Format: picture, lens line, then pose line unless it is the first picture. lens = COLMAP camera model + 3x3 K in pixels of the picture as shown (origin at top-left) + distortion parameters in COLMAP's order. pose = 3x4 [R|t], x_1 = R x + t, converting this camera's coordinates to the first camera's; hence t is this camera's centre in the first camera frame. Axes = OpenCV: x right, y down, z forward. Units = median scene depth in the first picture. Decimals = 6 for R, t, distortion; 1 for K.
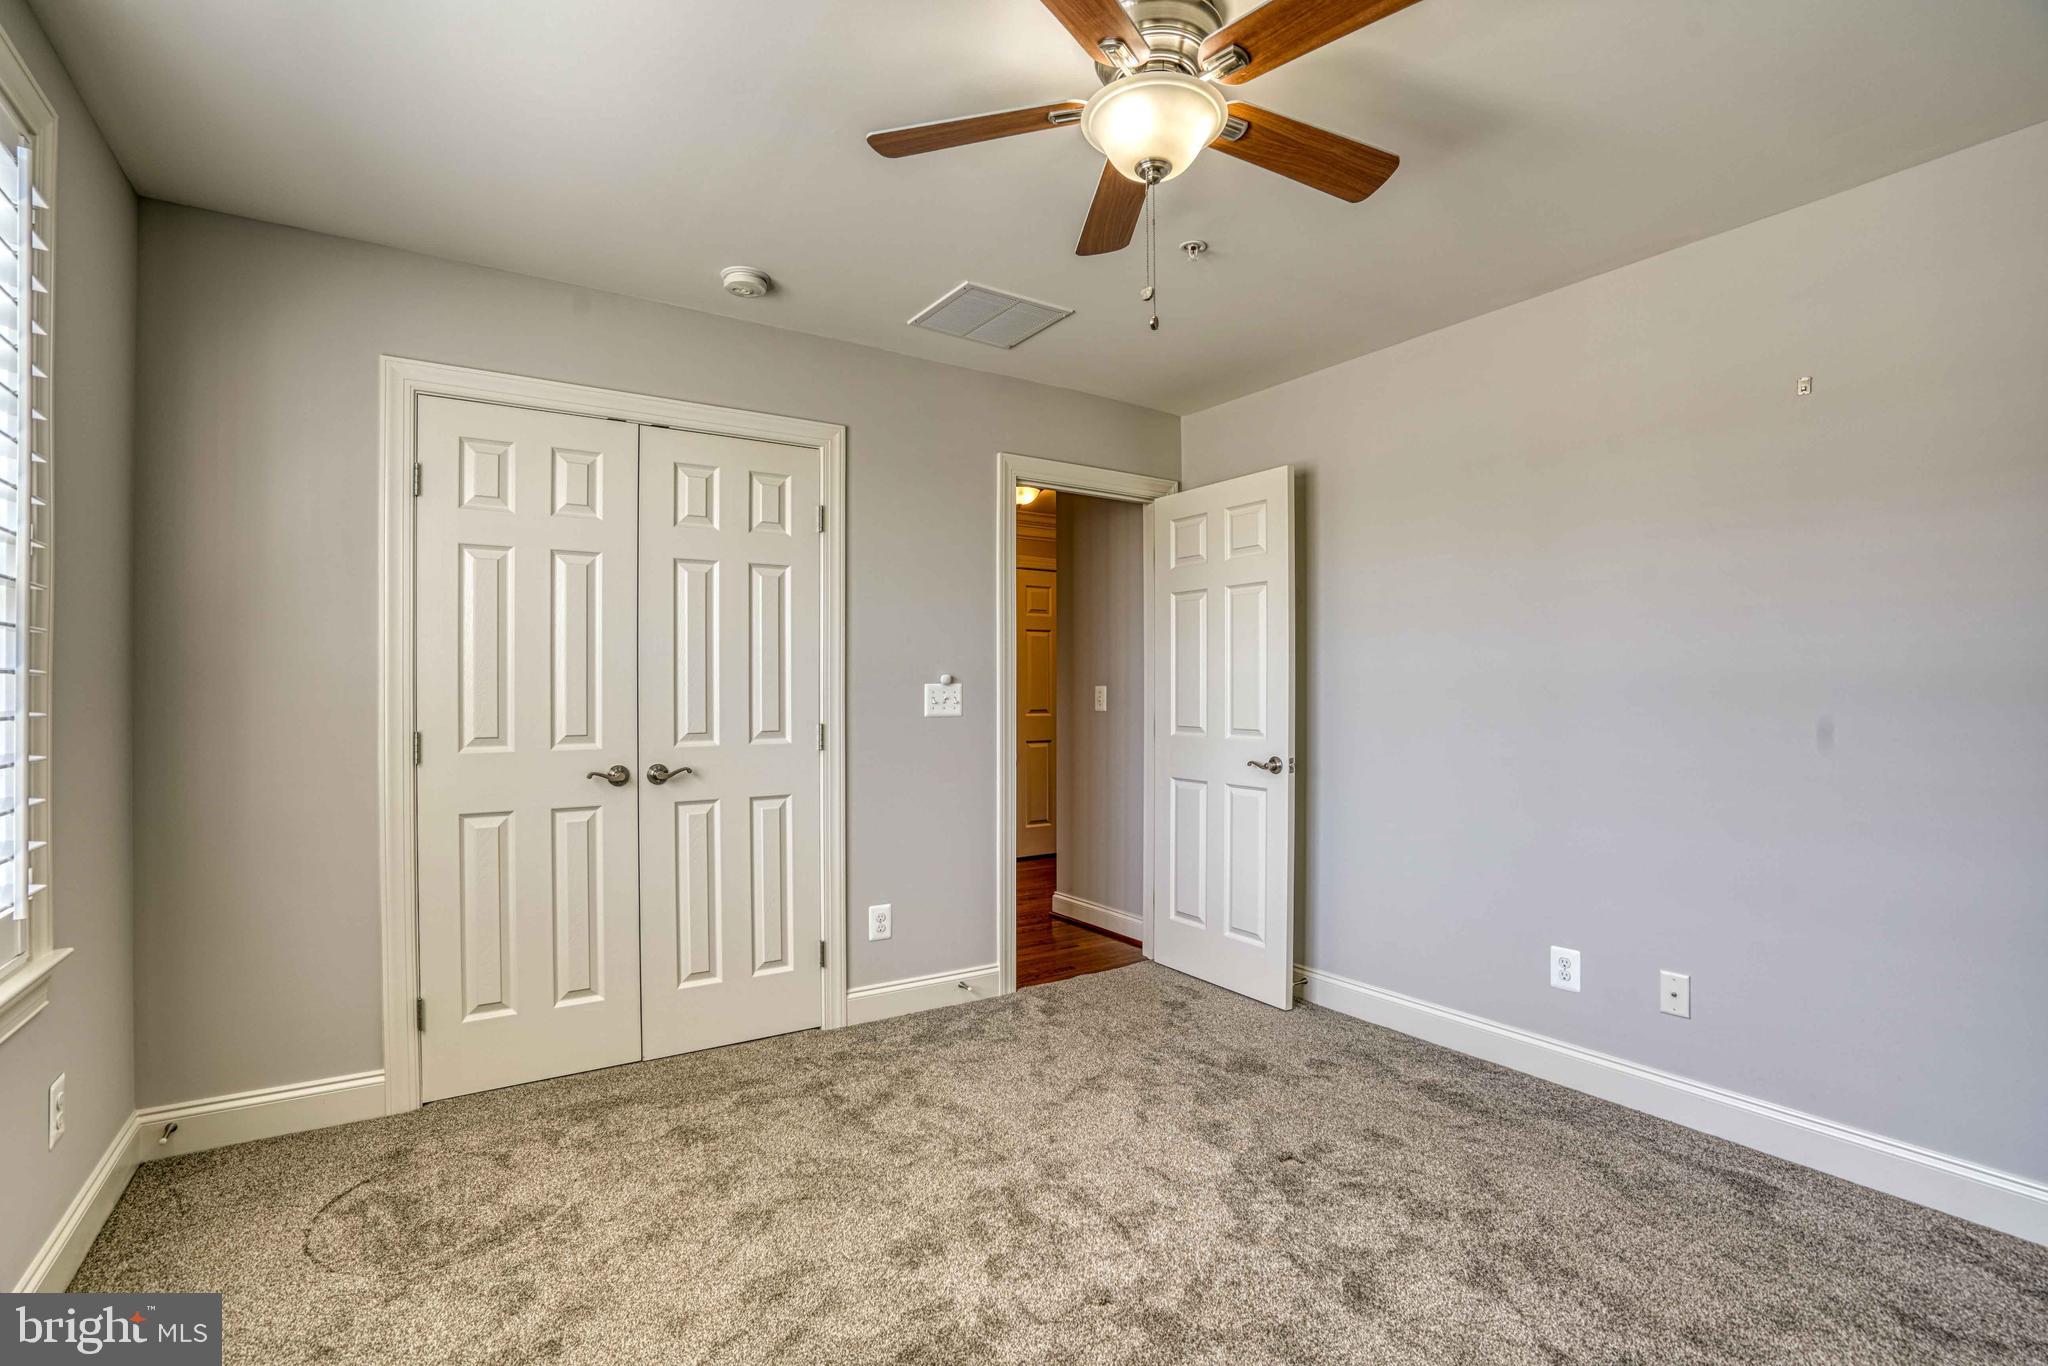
lens RADIAL K [[946.1, 0, 1016.5], [0, 946.1, 681.2], [0, 0, 1]] dist [-0.069286, 0.027853]
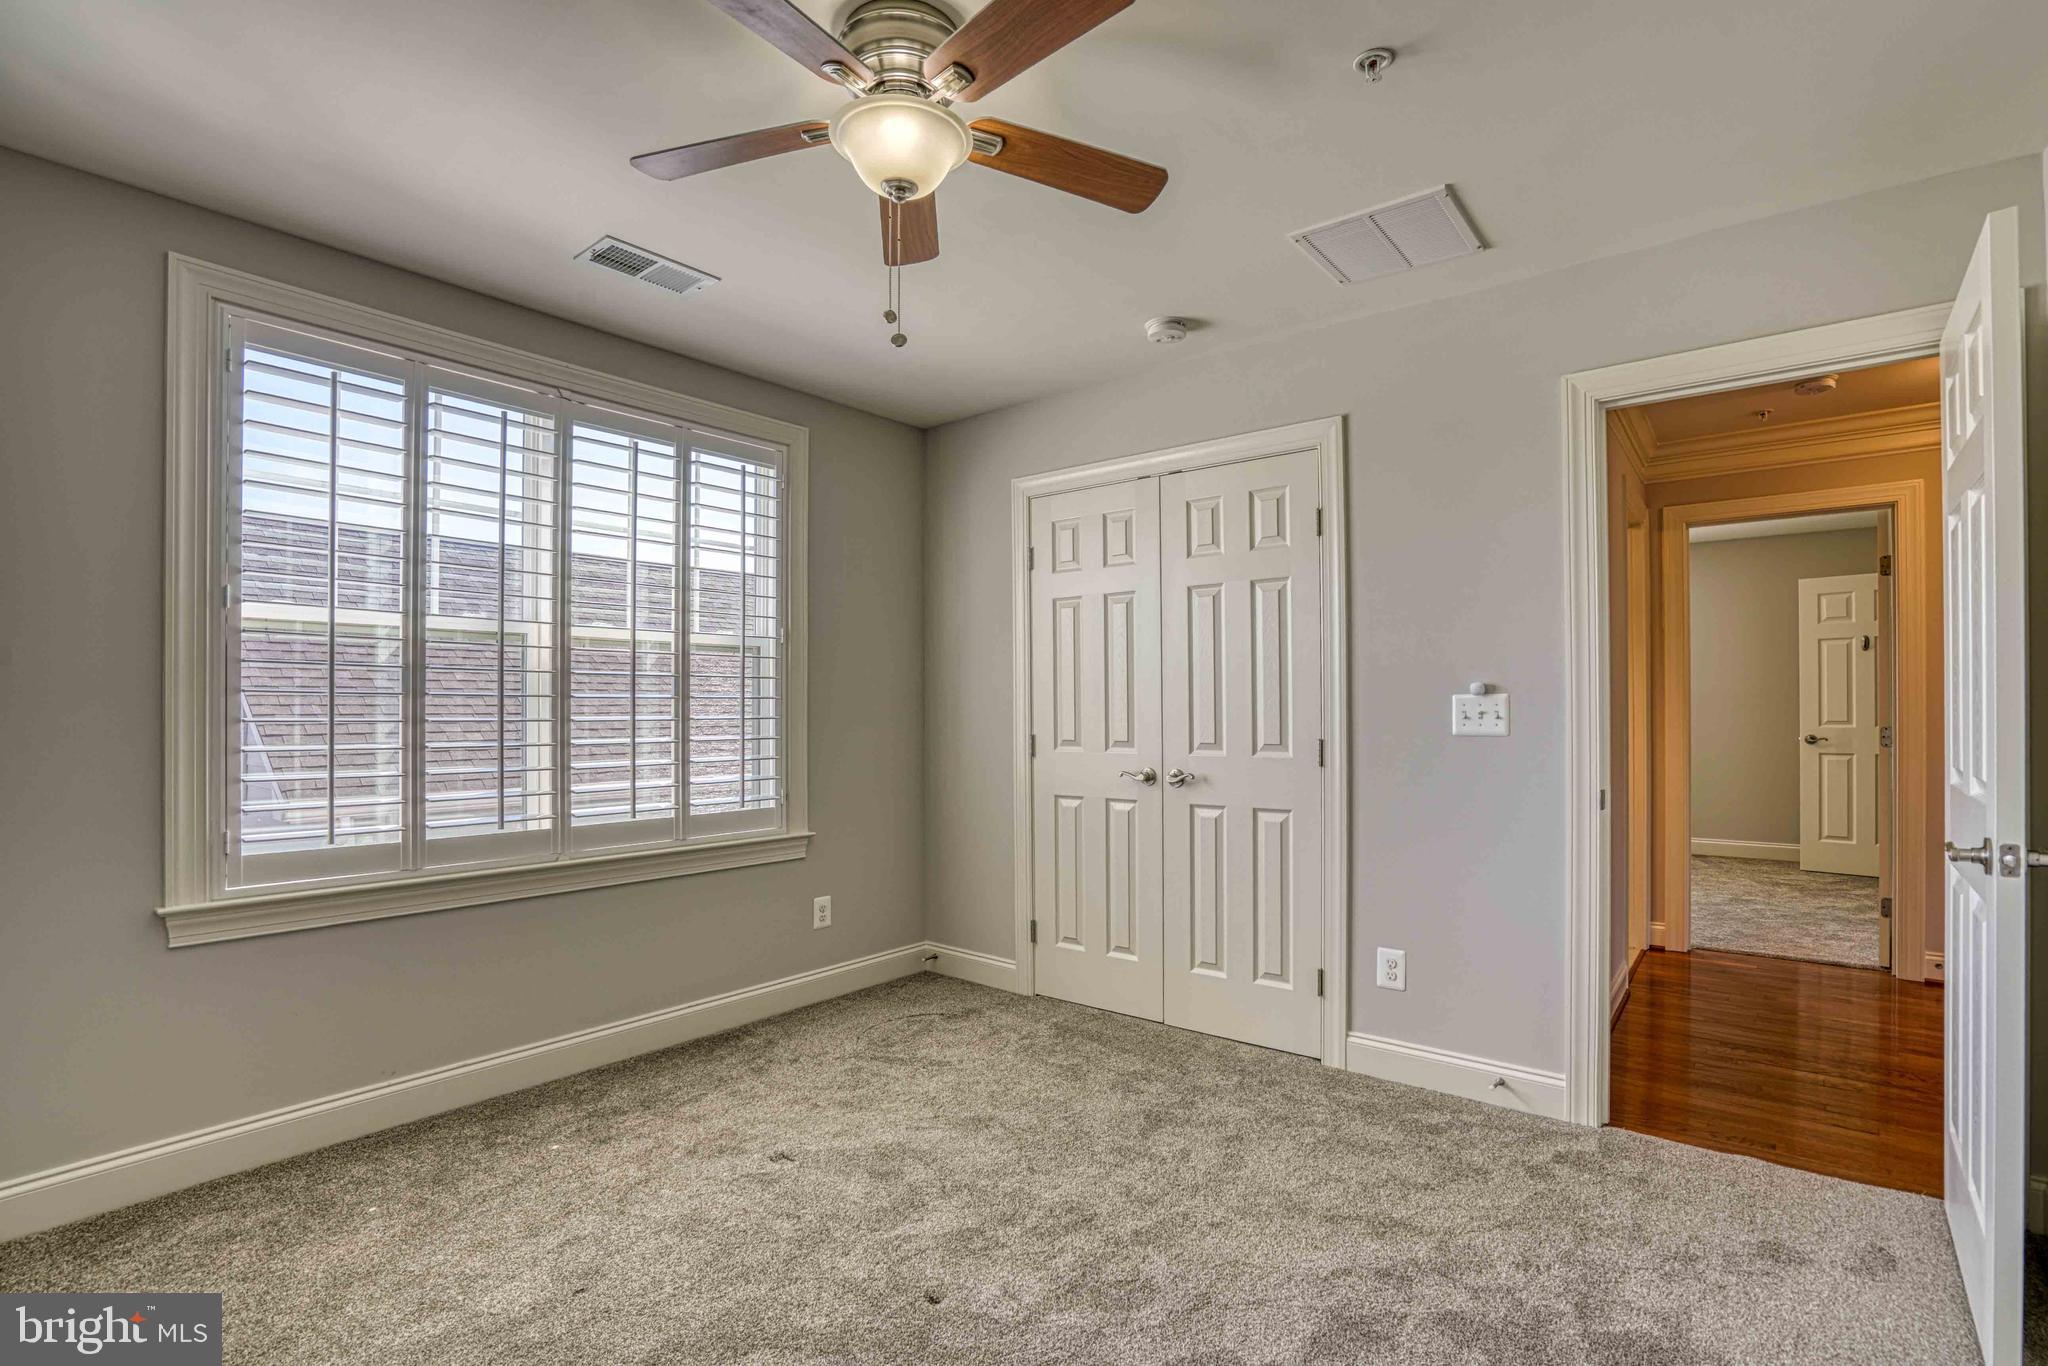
lens RADIAL K [[966.3, 0, 1019.6], [0, 966.3, 701.2], [0, 0, 1]] dist [-0.071814, 0.029630]
pose [[0.291511, -0.004757, -0.956556, 0.641923], [0.017073, 0.999854, 0.000231, 0.002407], [0.956415, -0.016399, 0.291550, 0.448461]]
